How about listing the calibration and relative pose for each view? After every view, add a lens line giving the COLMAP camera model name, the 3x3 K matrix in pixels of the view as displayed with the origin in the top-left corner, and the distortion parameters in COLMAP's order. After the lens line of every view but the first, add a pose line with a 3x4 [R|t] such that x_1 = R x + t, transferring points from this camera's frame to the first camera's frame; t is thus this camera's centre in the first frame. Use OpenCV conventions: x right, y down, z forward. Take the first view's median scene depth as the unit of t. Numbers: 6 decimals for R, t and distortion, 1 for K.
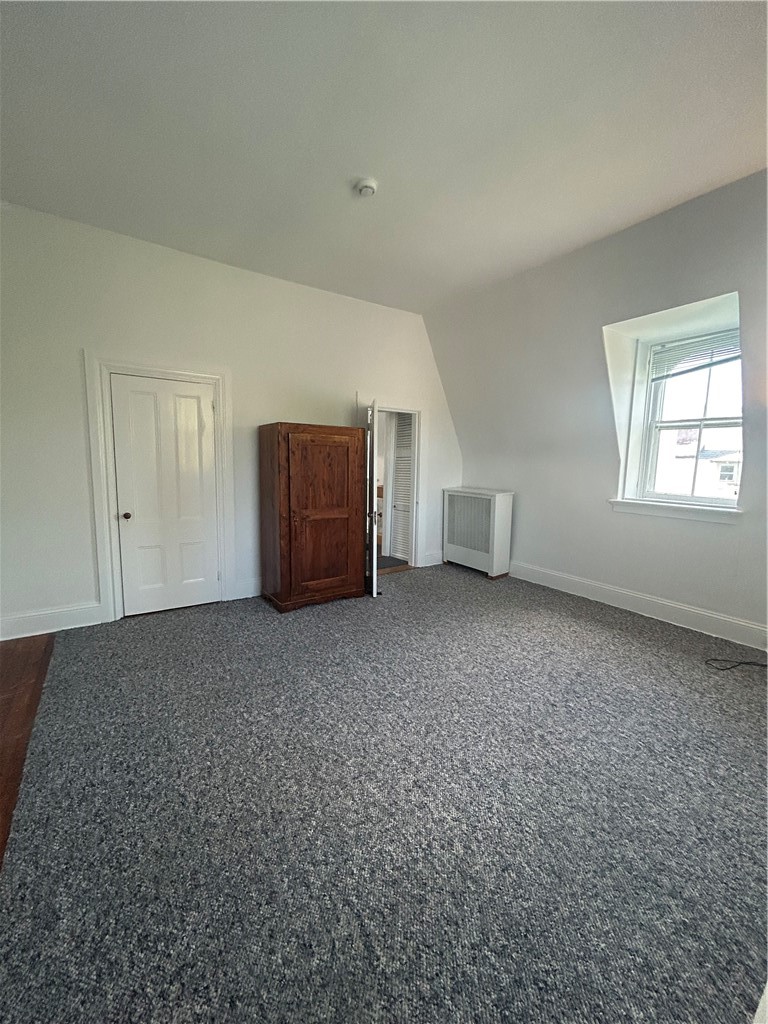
lens RADIAL K [[411.9, 0, 386.2], [0, 411.9, 512.2], [0, 0, 1]] dist [0.002592, -0.000048]
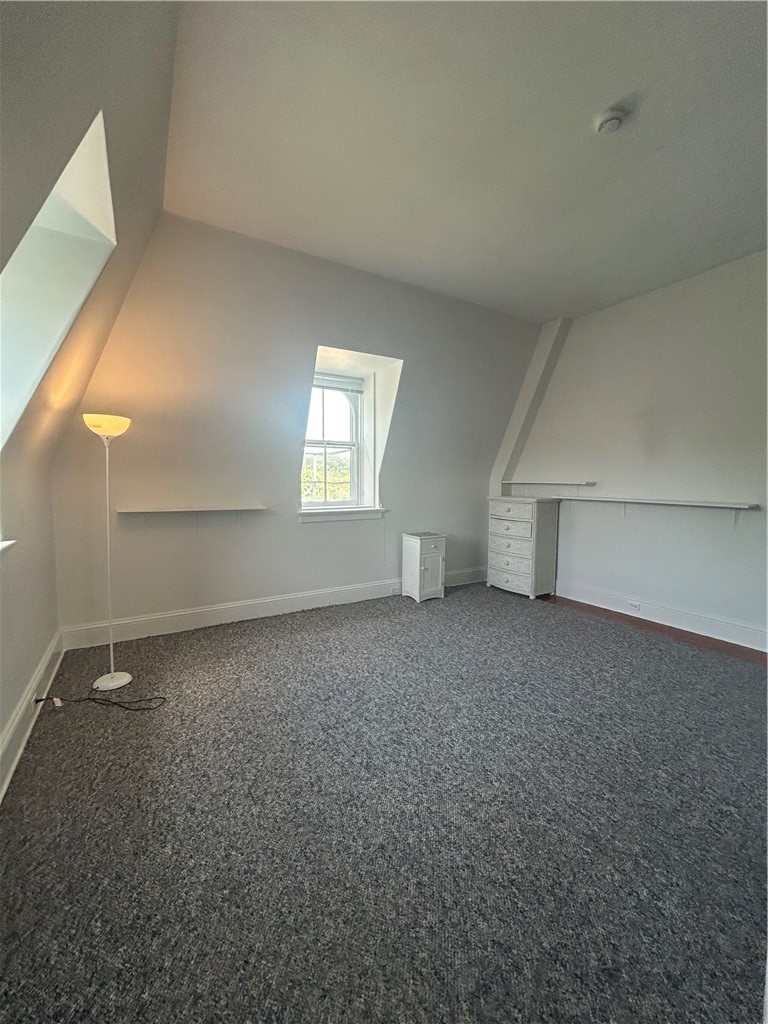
lens RADIAL K [[411.9, 0, 386.2], [0, 411.9, 512.2], [0, 0, 1]] dist [0.002592, -0.000048]
pose [[-0.997864, -0.024203, 0.060681, 0.314058], [-0.011453, 0.979268, 0.202247, -0.225801], [-0.064318, 0.201120, -0.977453, 1.972211]]
